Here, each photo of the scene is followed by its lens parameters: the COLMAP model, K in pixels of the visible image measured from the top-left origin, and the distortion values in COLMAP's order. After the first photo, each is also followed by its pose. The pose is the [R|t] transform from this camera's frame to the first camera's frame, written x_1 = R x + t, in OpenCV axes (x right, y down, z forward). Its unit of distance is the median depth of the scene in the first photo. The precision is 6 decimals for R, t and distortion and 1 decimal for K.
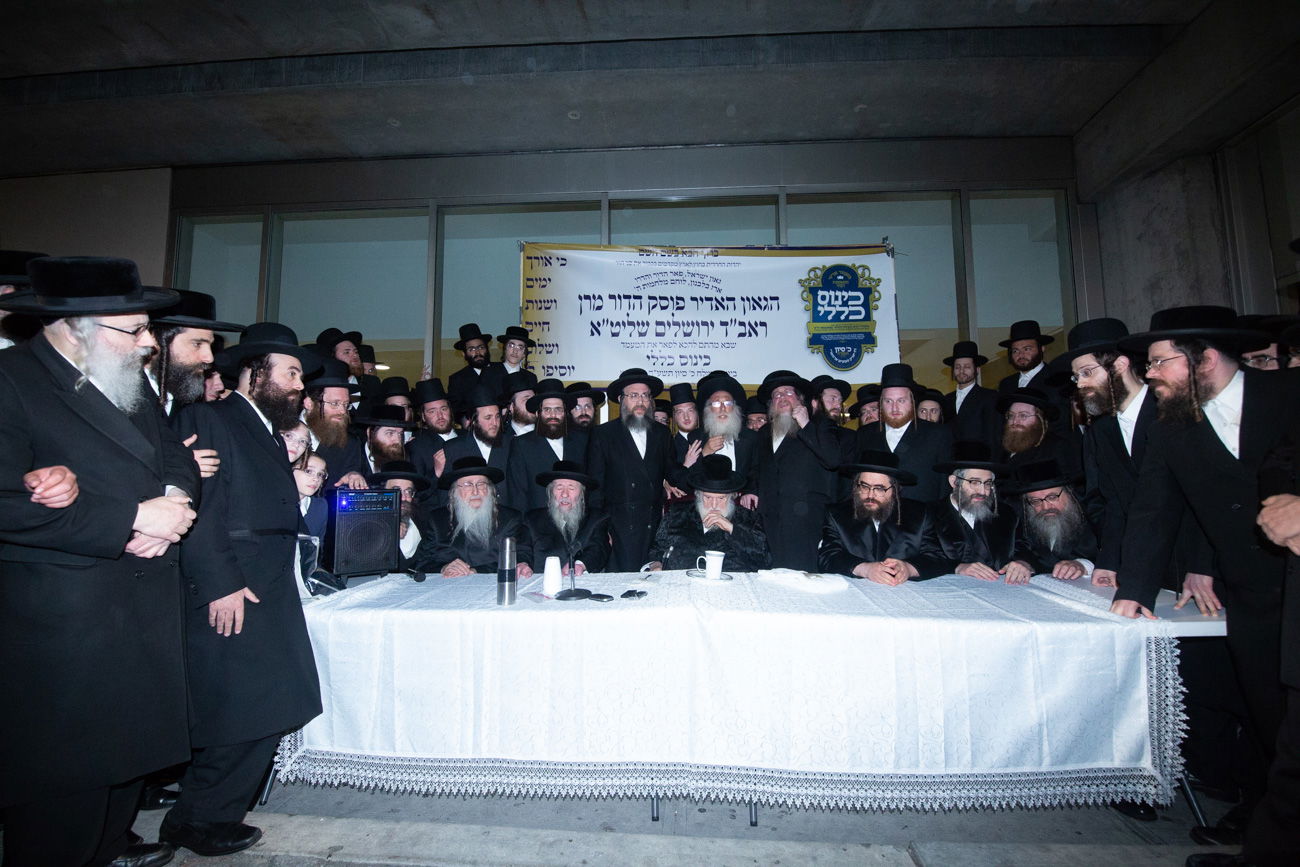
lens RADIAL K [[555.6, 0, 656.7], [0, 555.6, 438.8], [0, 0, 1]] dist [0.031056, -0.054175]
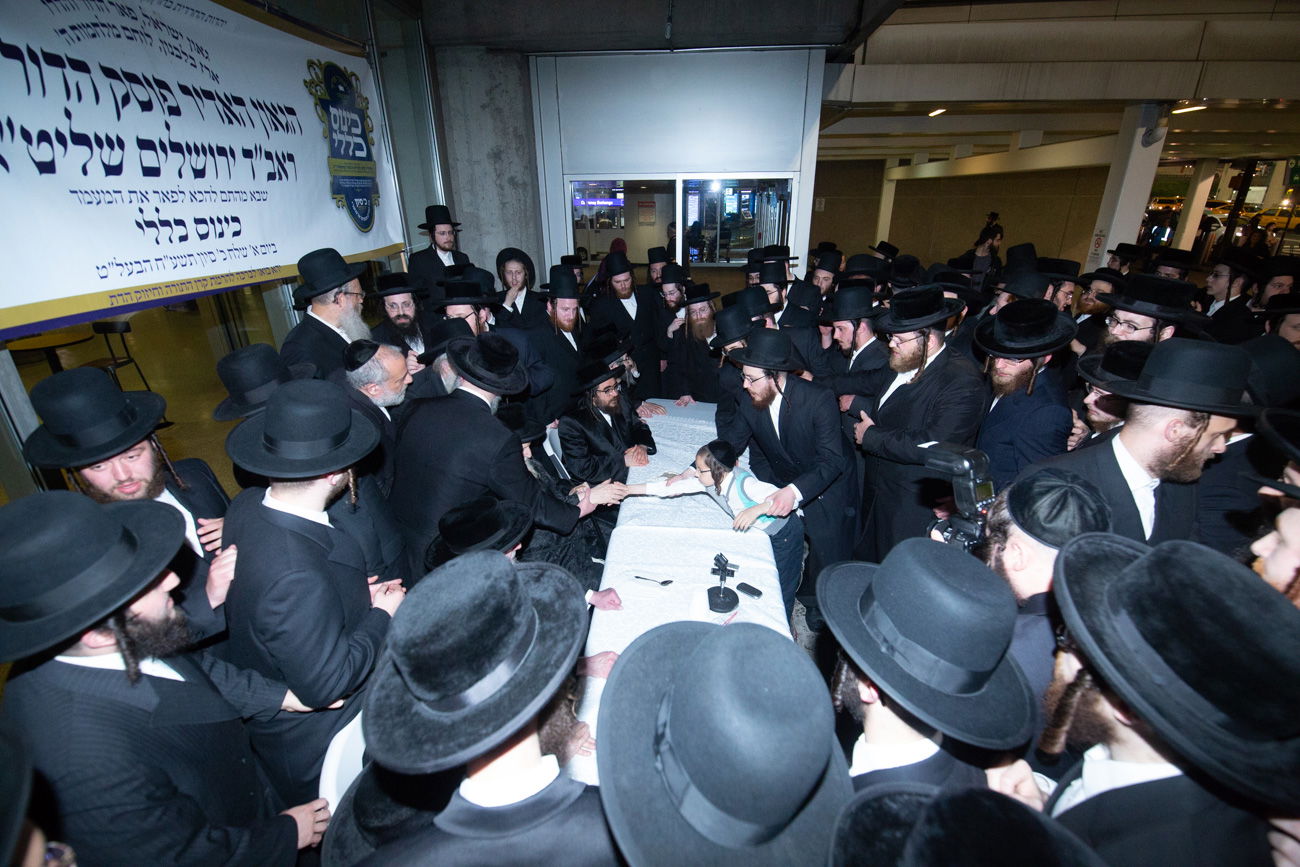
lens RADIAL K [[565.6, 0, 652.0], [0, 565.6, 431.1], [0, 0, 1]] dist [-0.000051, -0.011012]
pose [[0.050543, -0.381890, 0.922825, -0.463241], [-0.082028, 0.919297, 0.384922, -0.201709], [-0.995348, -0.095153, 0.015138, 0.576168]]
